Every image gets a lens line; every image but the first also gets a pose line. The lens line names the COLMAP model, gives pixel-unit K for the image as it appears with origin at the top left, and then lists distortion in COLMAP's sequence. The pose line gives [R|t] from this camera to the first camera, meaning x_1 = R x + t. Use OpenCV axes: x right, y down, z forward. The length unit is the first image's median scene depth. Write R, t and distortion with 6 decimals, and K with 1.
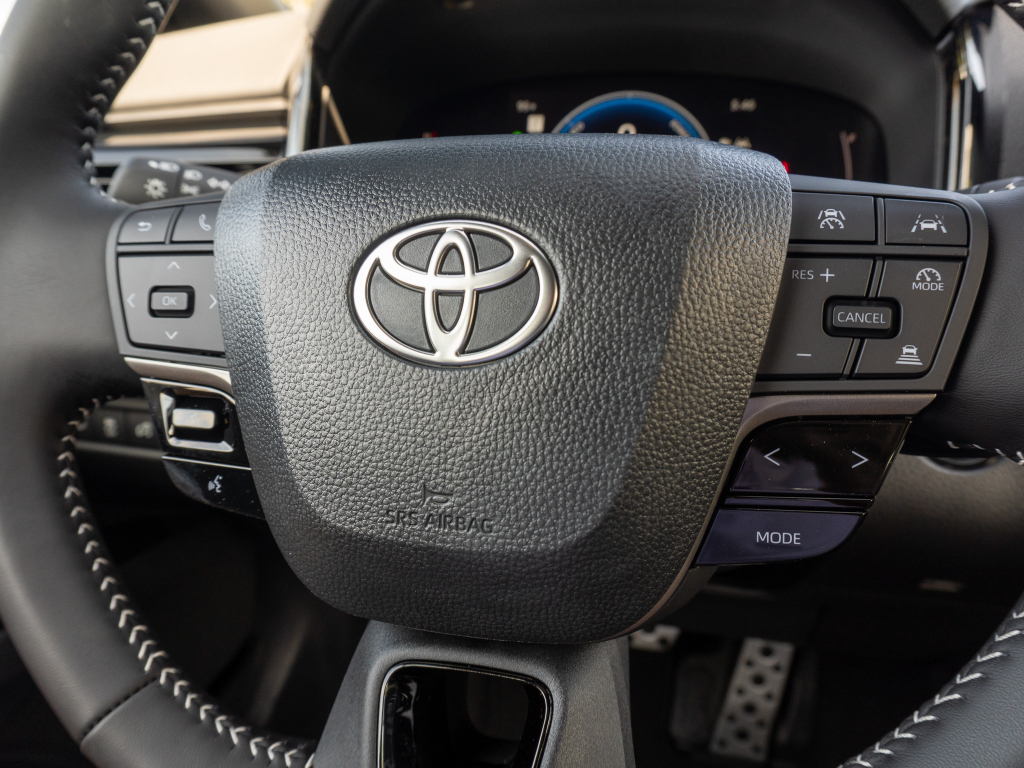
lens RADIAL K [[783.0, 0, 514.1], [0, 783.0, 421.4], [0, 0, 1]] dist [-0.024150, -0.001131]
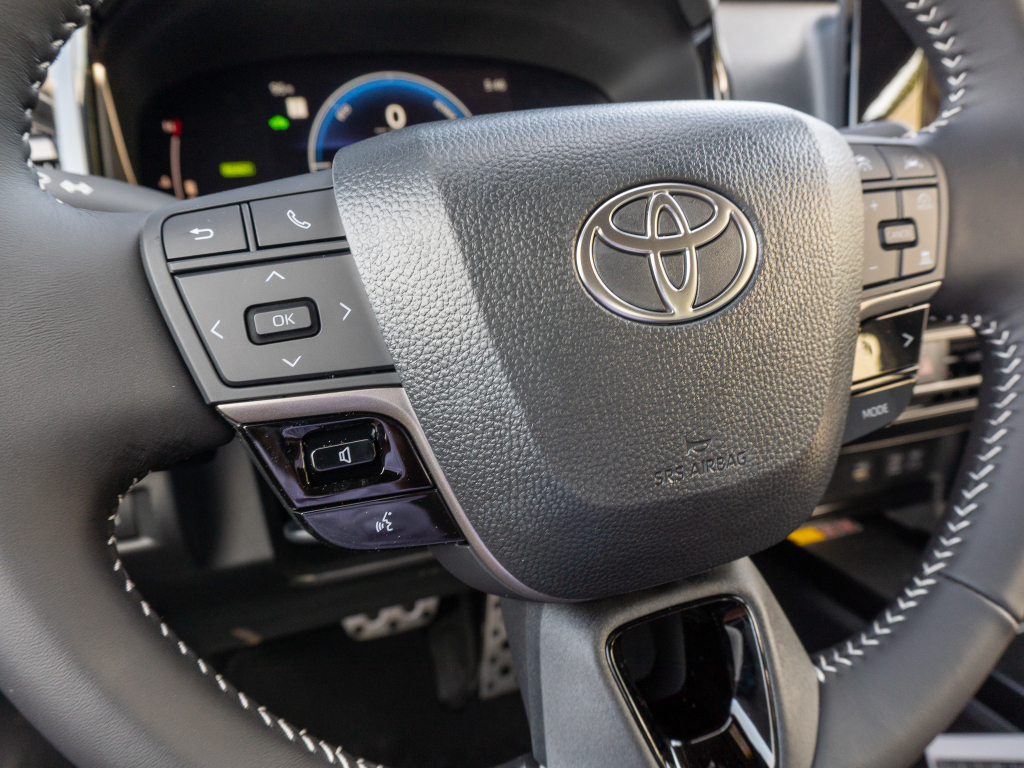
lens RADIAL K [[783.0, 0, 514.1], [0, 783.0, 421.4], [0, 0, 1]] dist [-0.024150, -0.001131]
pose [[0.807285, -0.235084, 0.541319, -0.714112], [0.229639, 0.970079, 0.078819, -0.062626], [-0.543651, 0.060678, 0.837115, 0.205587]]
